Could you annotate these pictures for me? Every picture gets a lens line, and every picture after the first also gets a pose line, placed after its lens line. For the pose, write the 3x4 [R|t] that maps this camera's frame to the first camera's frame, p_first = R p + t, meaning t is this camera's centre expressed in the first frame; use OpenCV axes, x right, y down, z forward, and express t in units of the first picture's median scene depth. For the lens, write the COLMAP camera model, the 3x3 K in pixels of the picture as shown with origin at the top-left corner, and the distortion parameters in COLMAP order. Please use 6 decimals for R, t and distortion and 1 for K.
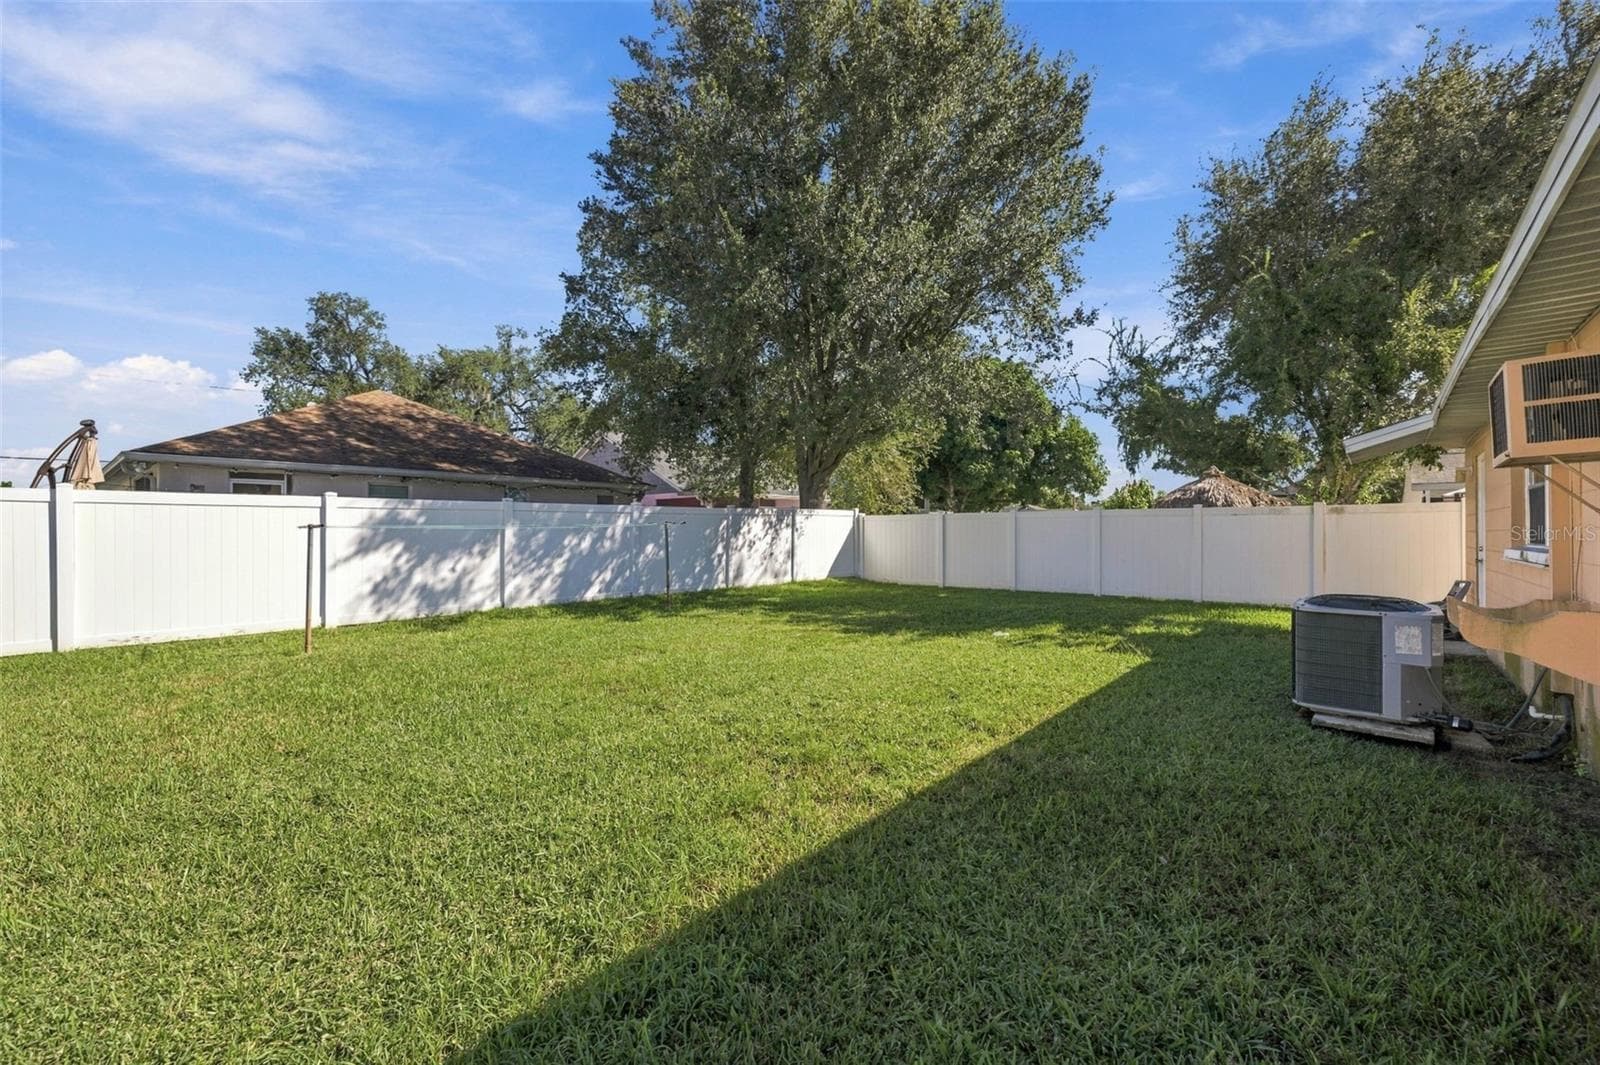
lens RADIAL K [[662.5, 0, 800.5], [0, 662.5, 532.8], [0, 0, 1]] dist [0.000216, -0.000380]
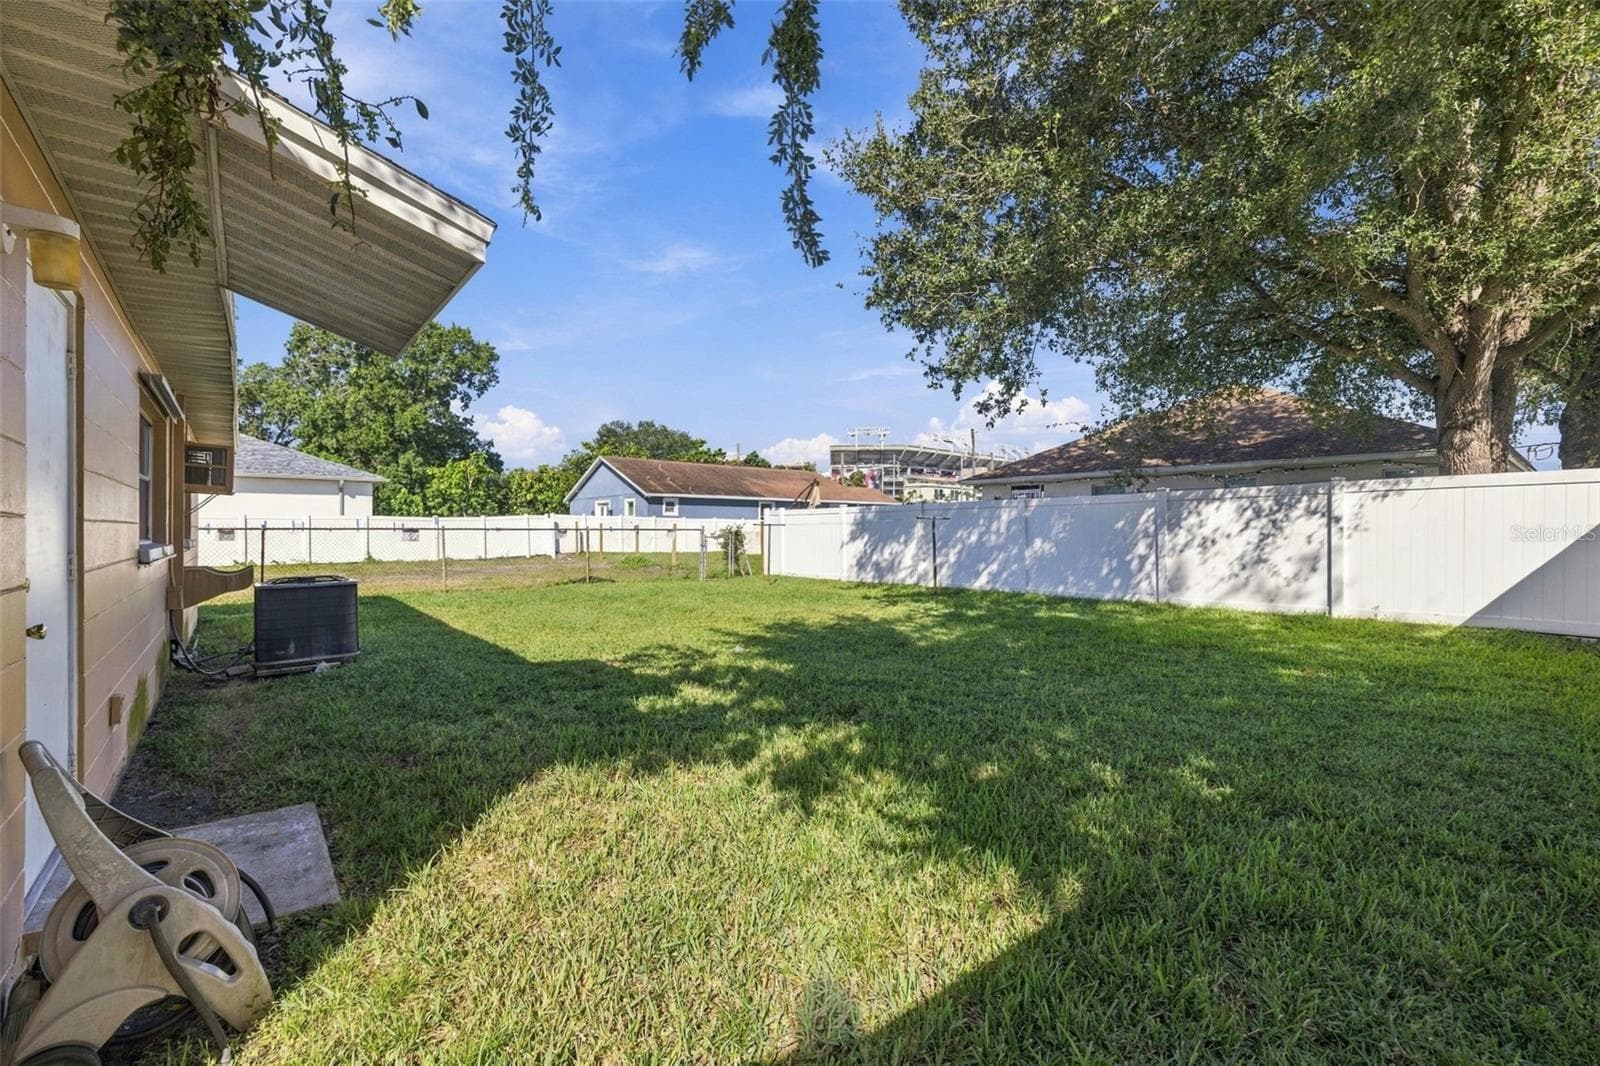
lens RADIAL K [[662.5, 0, 805.0], [0, 662.5, 528.1], [0, 0, 1]] dist [0.000216, -0.000380]
pose [[-0.142737, 0.000233, -0.989761, 0.776137], [0.005871, 0.999983, -0.000611, 0.000287], [0.989743, -0.005898, -0.142736, 0.842287]]
